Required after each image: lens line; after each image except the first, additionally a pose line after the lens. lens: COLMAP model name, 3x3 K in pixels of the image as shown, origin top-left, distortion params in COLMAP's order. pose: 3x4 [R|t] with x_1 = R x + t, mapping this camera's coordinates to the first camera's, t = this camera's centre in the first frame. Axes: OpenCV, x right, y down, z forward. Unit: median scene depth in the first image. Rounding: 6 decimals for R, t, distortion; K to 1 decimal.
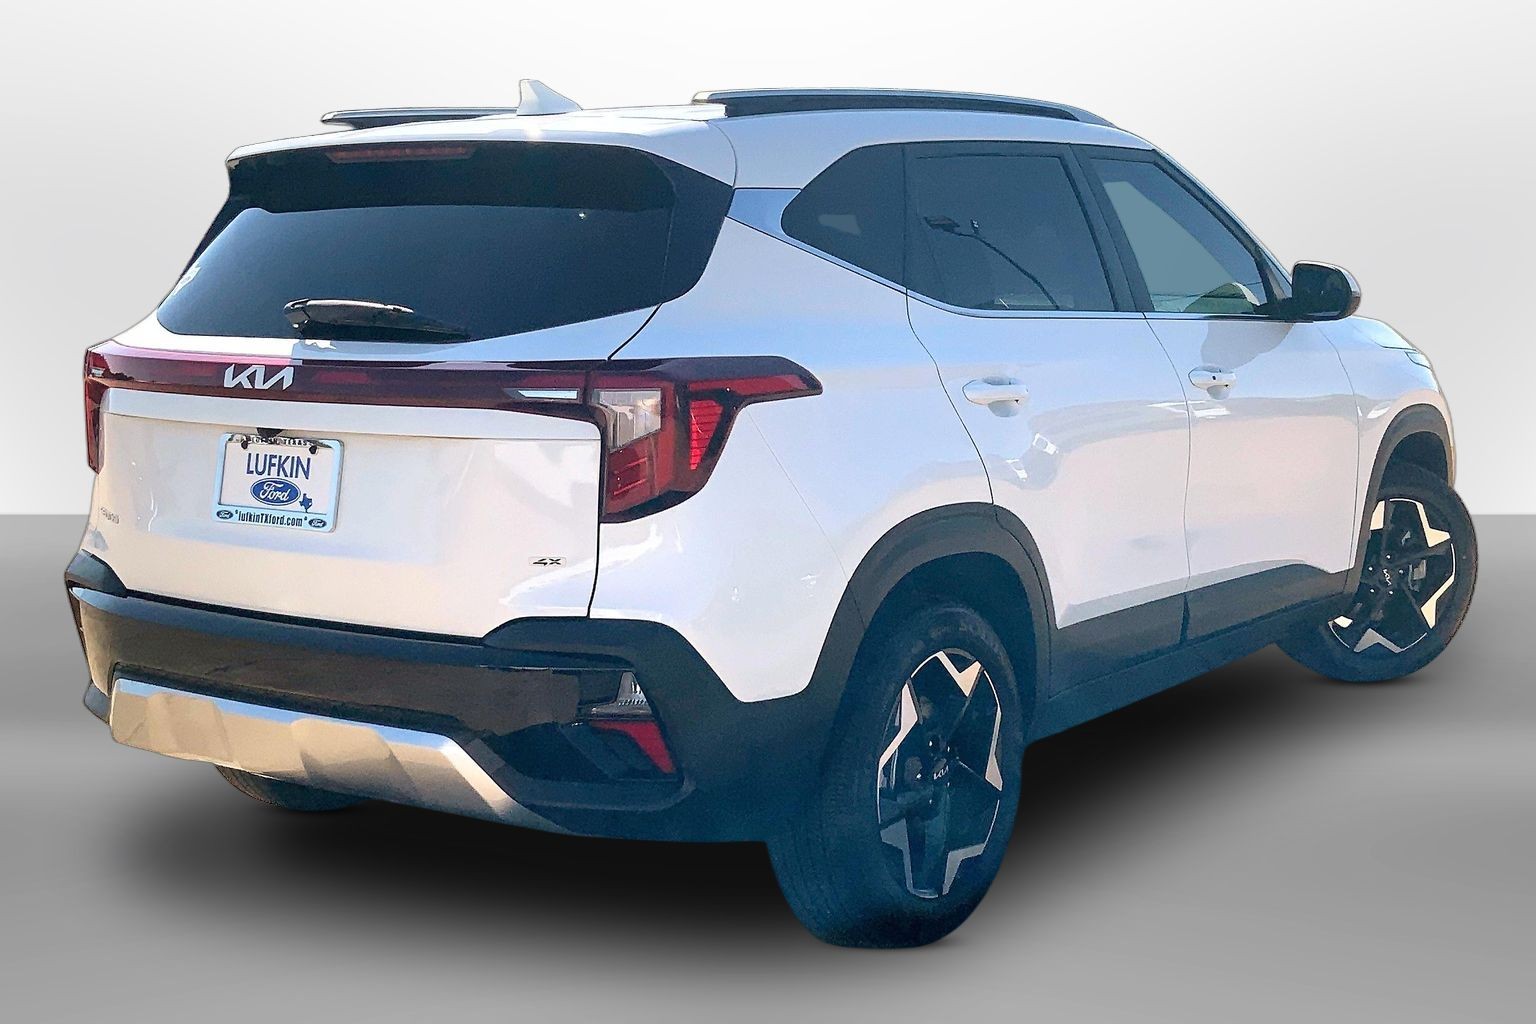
lens RADIAL K [[2756.1, 0, 766.6], [0, 2756.1, 514.2], [0, 0, 1]] dist [-0.377789, 0.000000]
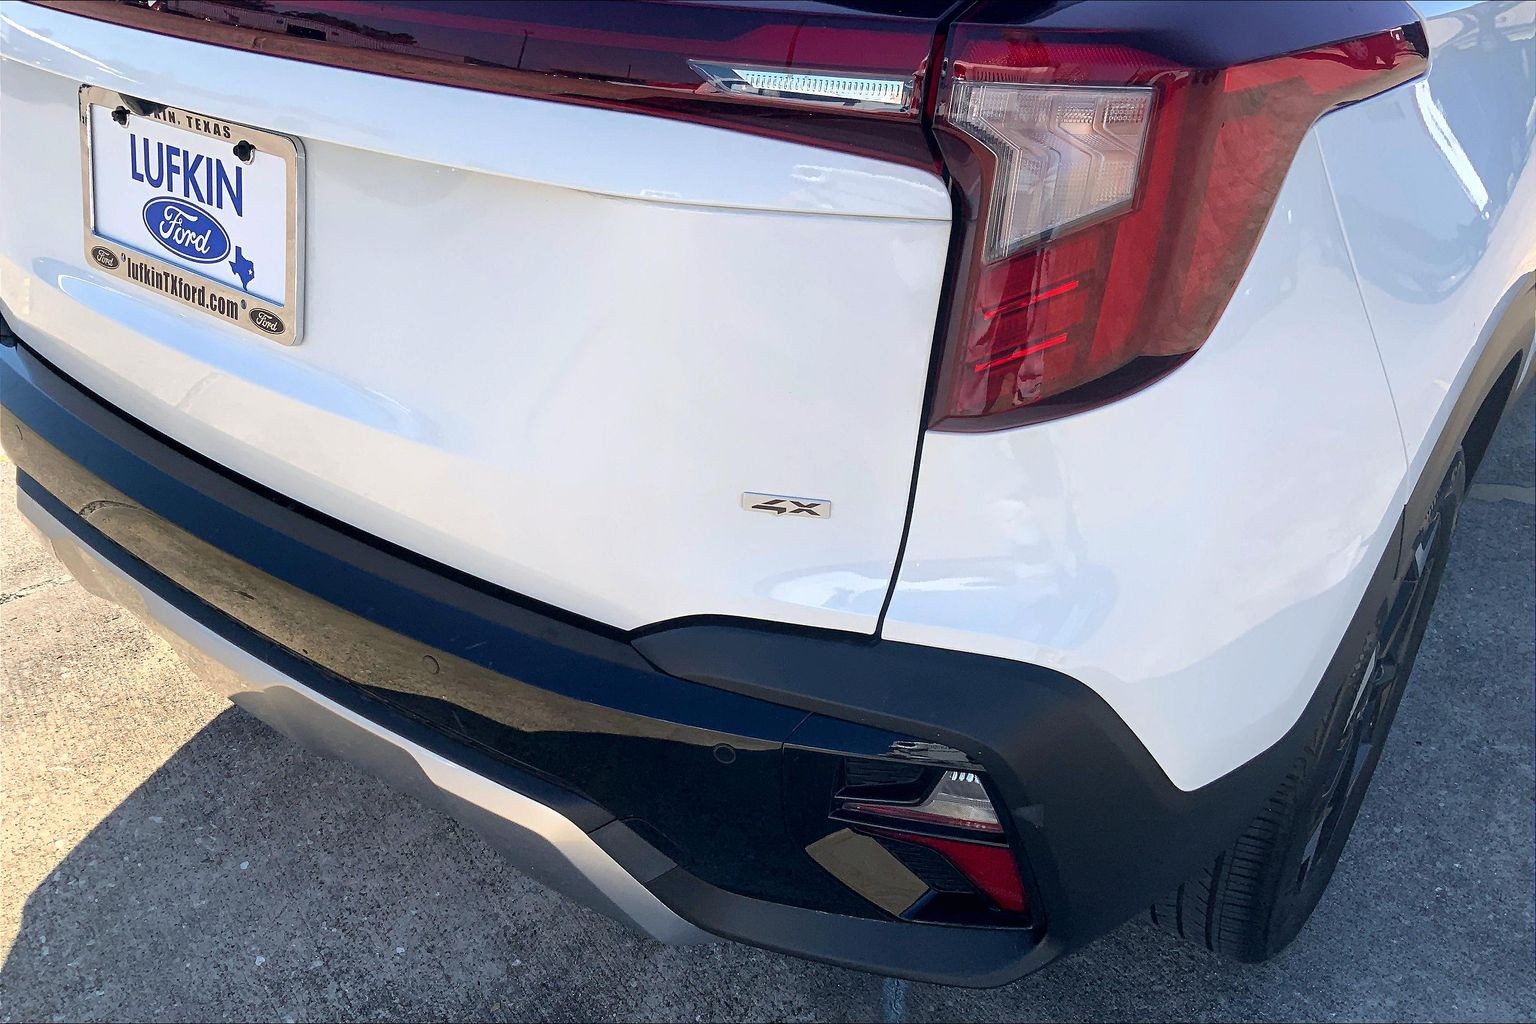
lens RADIAL K [[1242.6, 0, 765.6], [0, 1242.6, 519.3], [0, 0, 1]] dist [0.059082, -0.105774]
pose [[0.999181, 0.038649, 0.011955, -0.081446], [-0.040240, 0.919000, 0.392198, -0.052120], [0.004171, -0.392358, 0.919803, 0.790515]]
